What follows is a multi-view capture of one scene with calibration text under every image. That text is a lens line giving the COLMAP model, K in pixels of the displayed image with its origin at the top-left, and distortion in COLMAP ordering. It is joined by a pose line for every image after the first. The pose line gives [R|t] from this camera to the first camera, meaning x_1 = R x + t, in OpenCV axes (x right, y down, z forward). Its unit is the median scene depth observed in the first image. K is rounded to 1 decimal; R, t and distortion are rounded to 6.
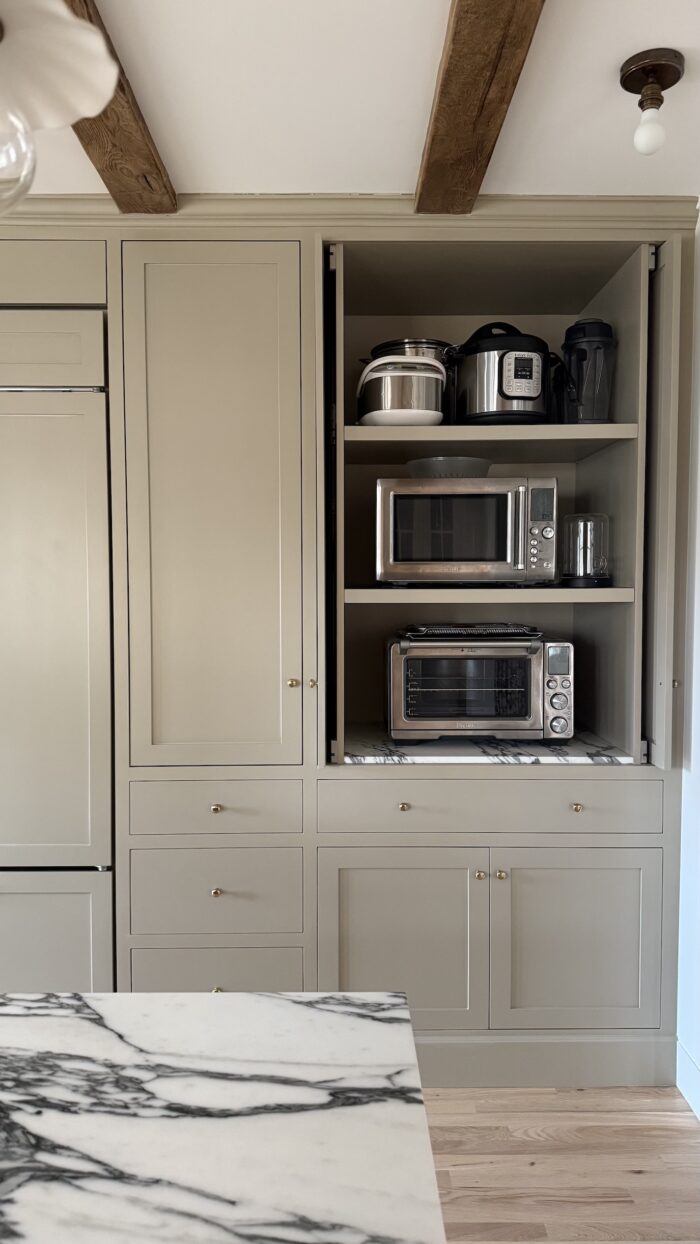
lens RADIAL K [[874.7, 0, 357.6], [0, 874.7, 618.3], [0, 0, 1]] dist [0.033999, -0.037235]
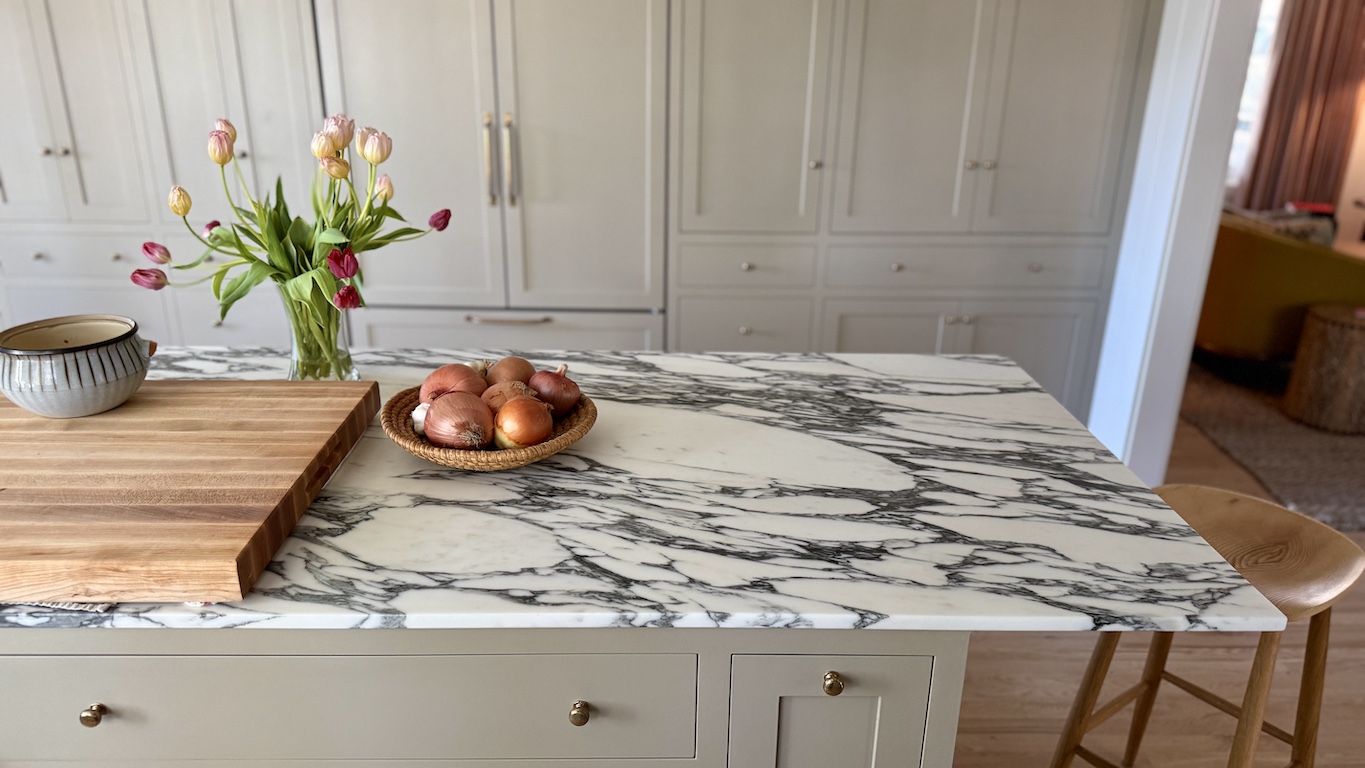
lens RADIAL K [[959.8, 0, 701.9], [0, 959.8, 381.0], [0, 0, 1]] dist [0.033999, -0.037235]
pose [[0.999691, 0.010444, 0.022536, -0.719027], [-0.016726, 0.953818, 0.299919, -0.105875], [-0.018363, -0.300203, 0.953699, -0.997854]]
